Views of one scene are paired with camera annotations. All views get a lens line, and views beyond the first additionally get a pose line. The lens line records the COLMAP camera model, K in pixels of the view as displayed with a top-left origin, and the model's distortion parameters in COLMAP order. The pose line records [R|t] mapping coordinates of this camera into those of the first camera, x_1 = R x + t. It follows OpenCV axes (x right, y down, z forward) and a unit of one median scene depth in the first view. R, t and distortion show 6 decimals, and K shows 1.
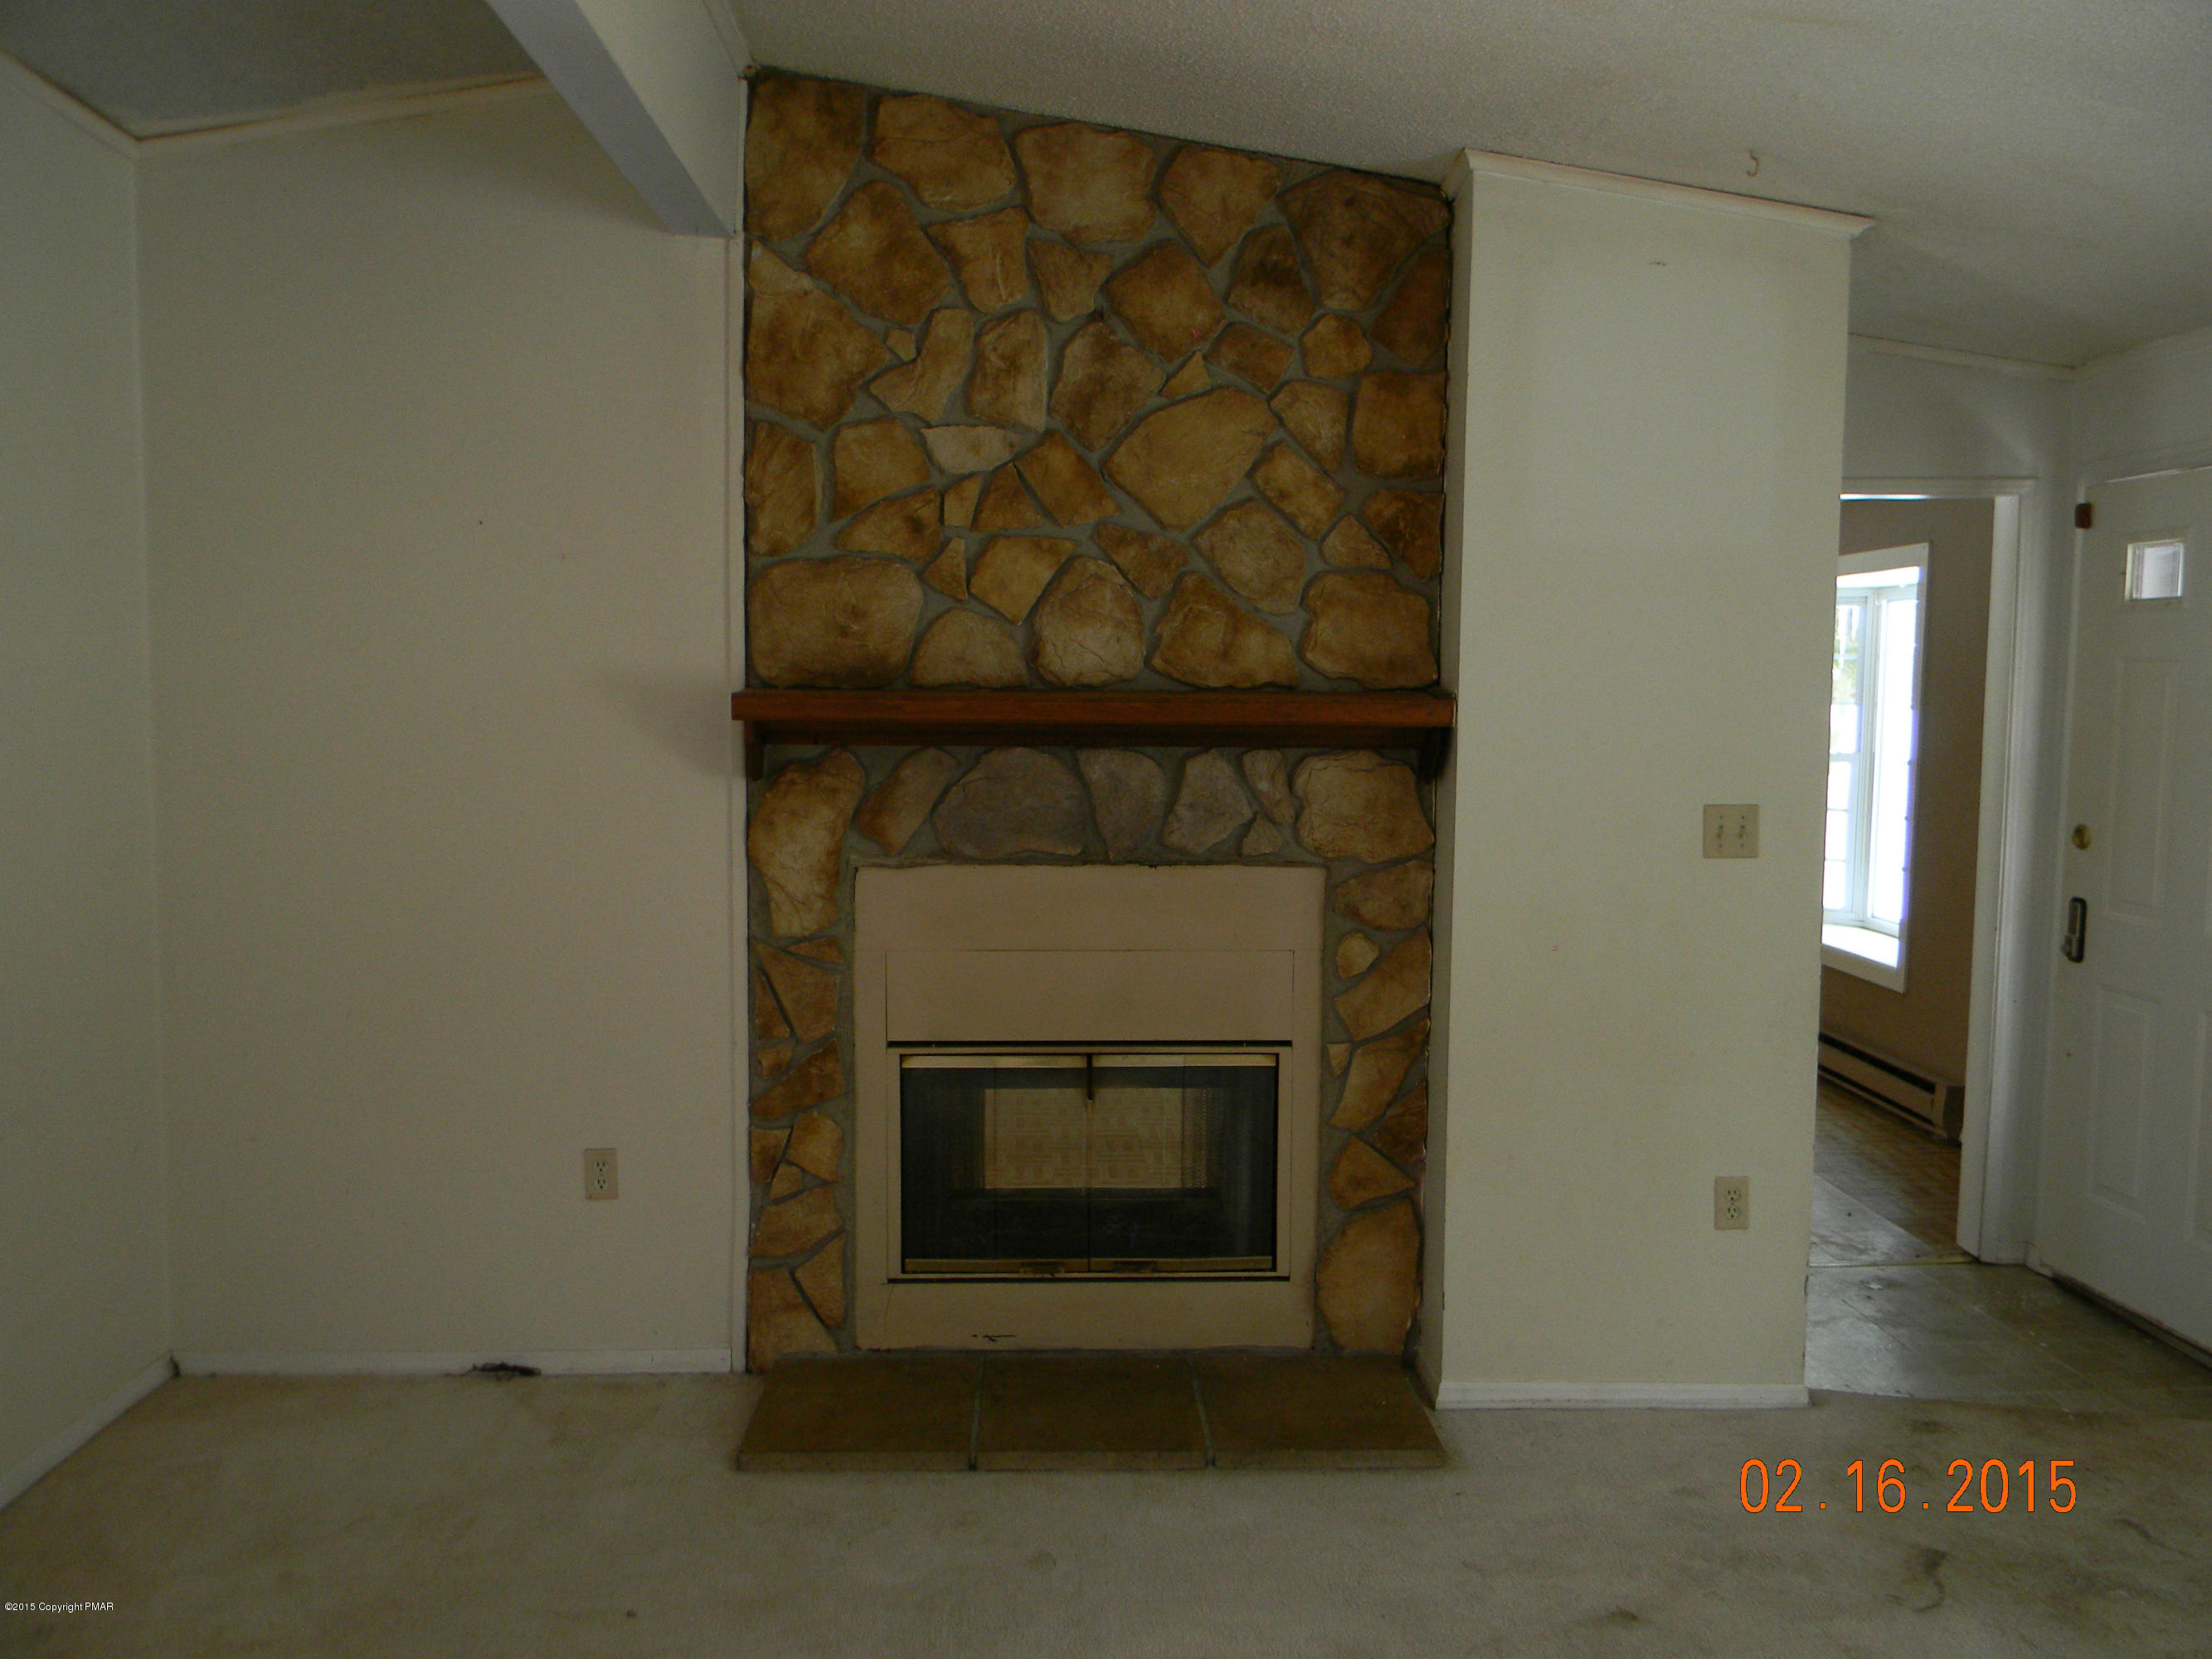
lens RADIAL K [[1811.6, 0, 1106.0], [0, 1811.6, 829.5], [0, 0, 1]] dist [0.027511, -0.008280]
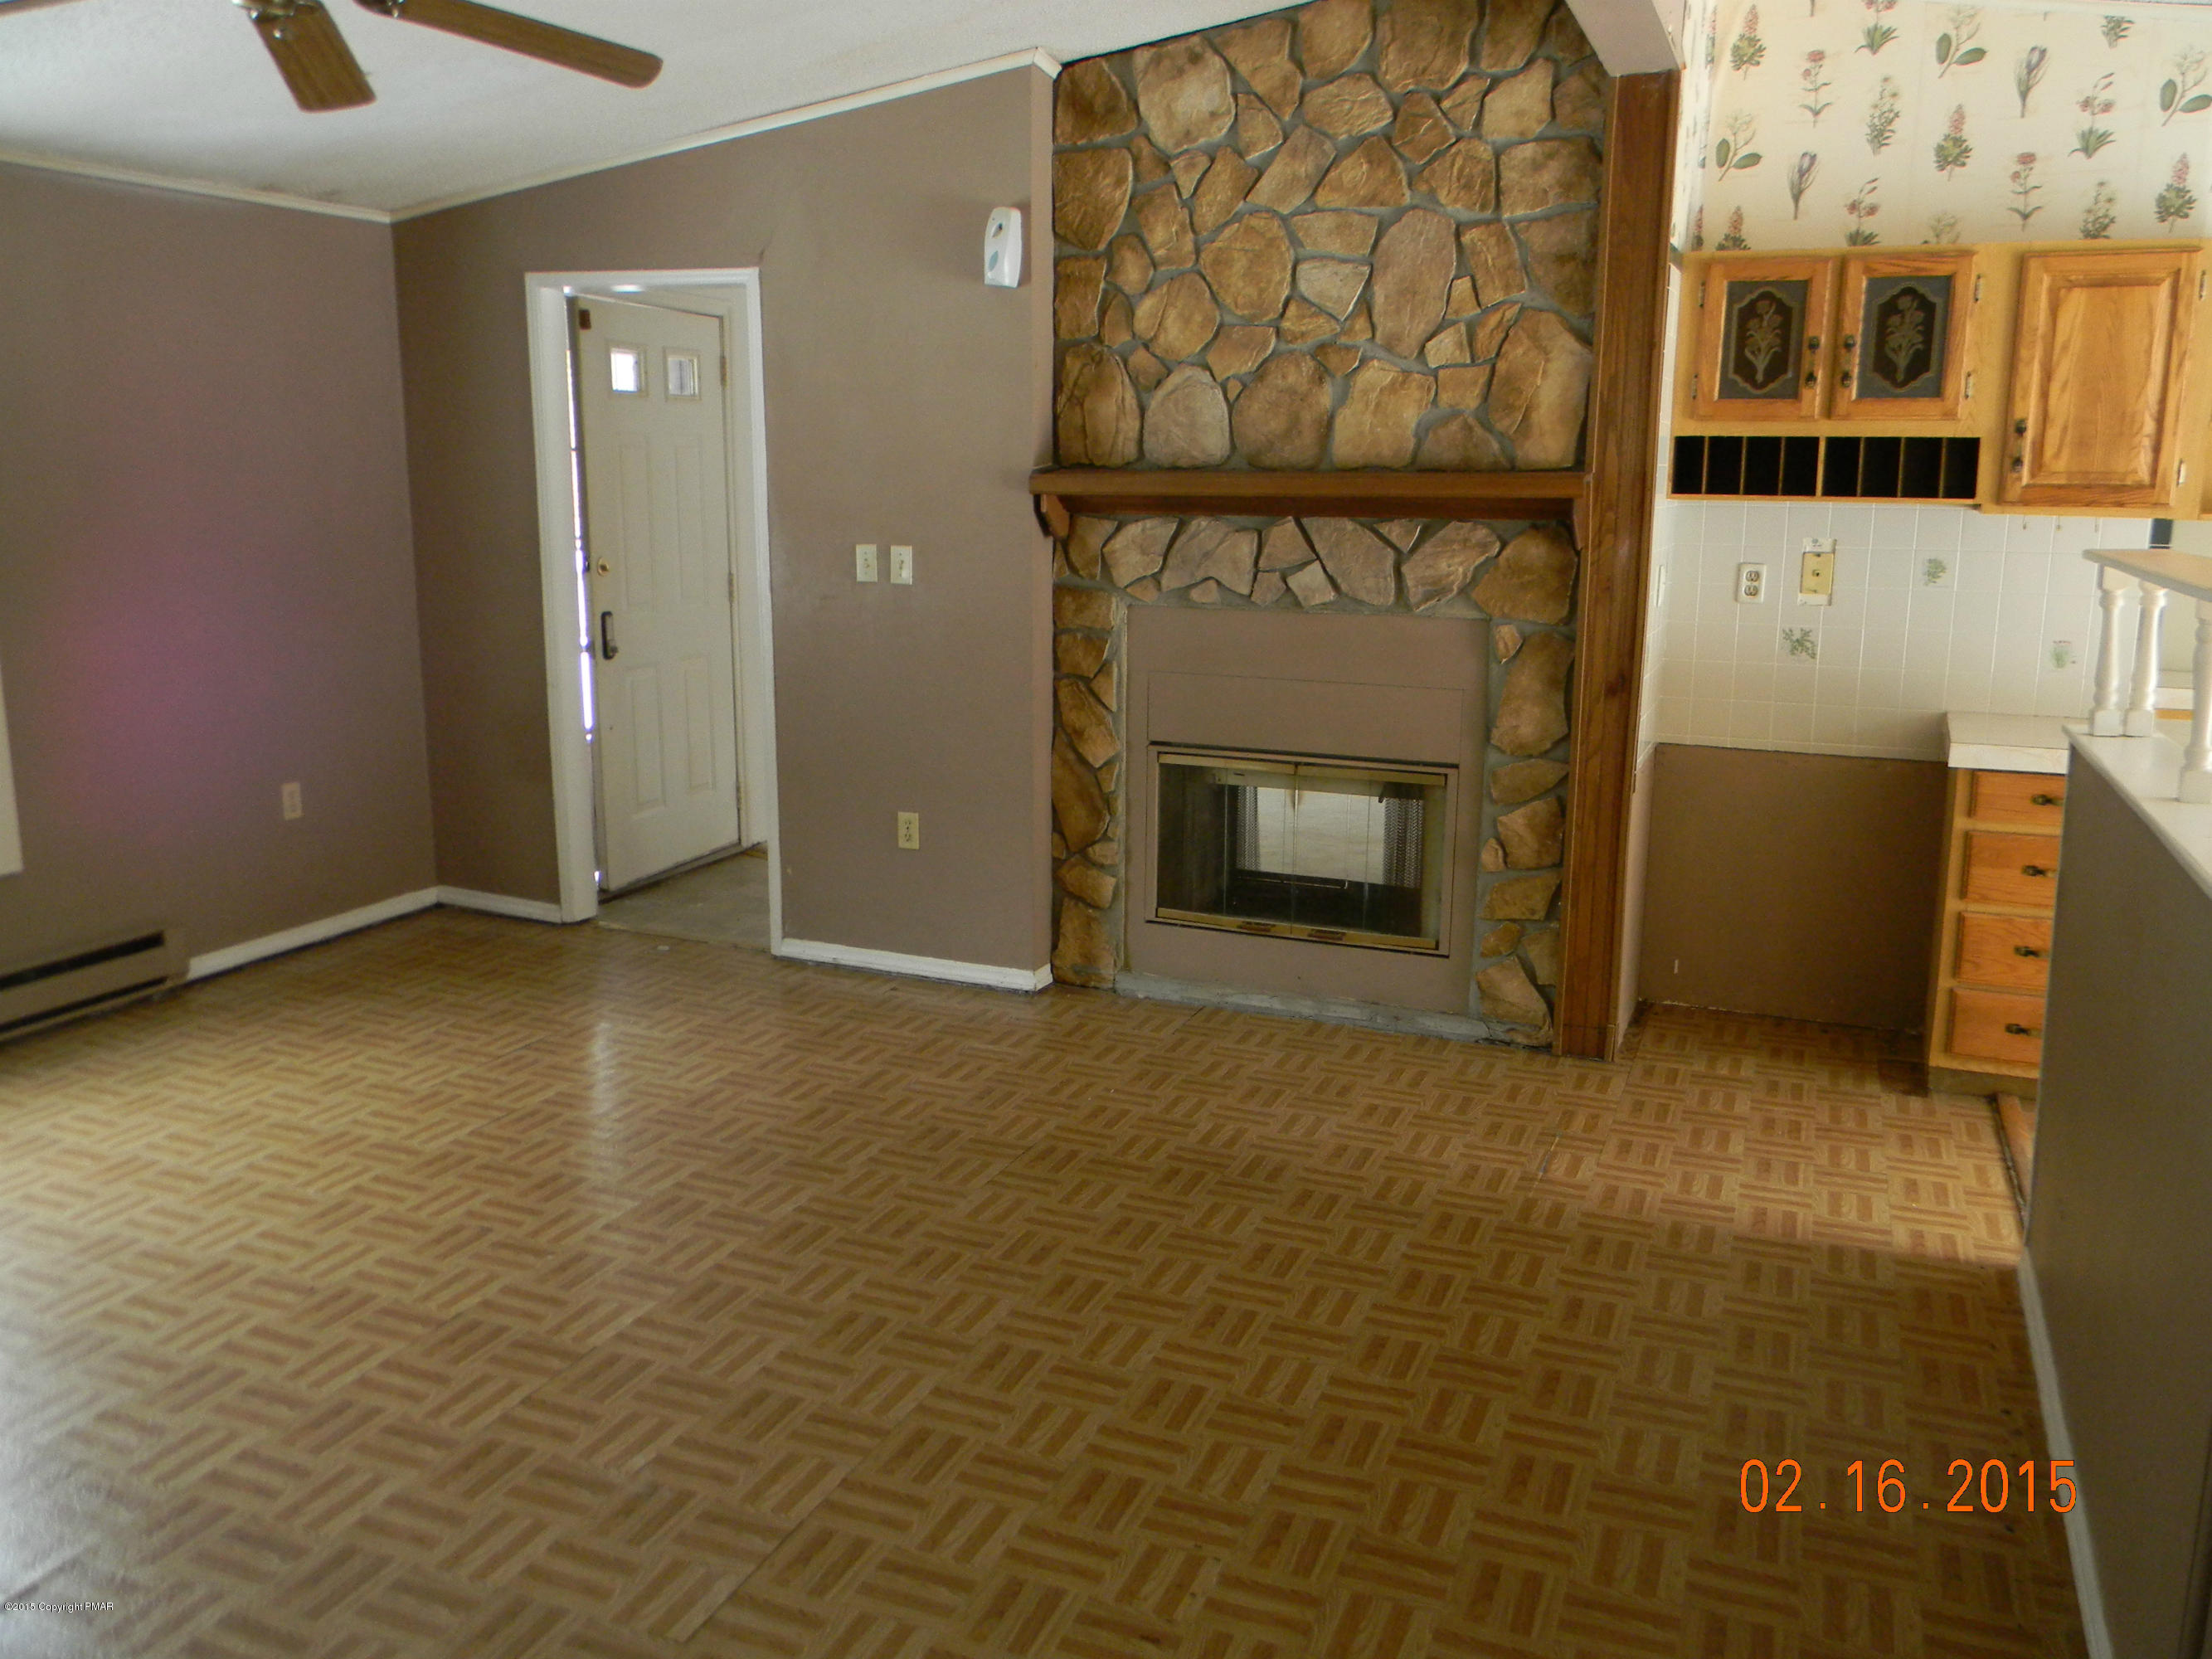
lens RADIAL K [[1811.6, 0, 1106.0], [0, 1811.6, 829.5], [0, 0, 1]] dist [0.027511, -0.008280]
pose [[0.909684, 0.088651, -0.405730, 0.385955], [-0.040575, 0.991249, 0.125611, 0.016292], [0.413315, -0.097804, 0.905320, -0.206782]]
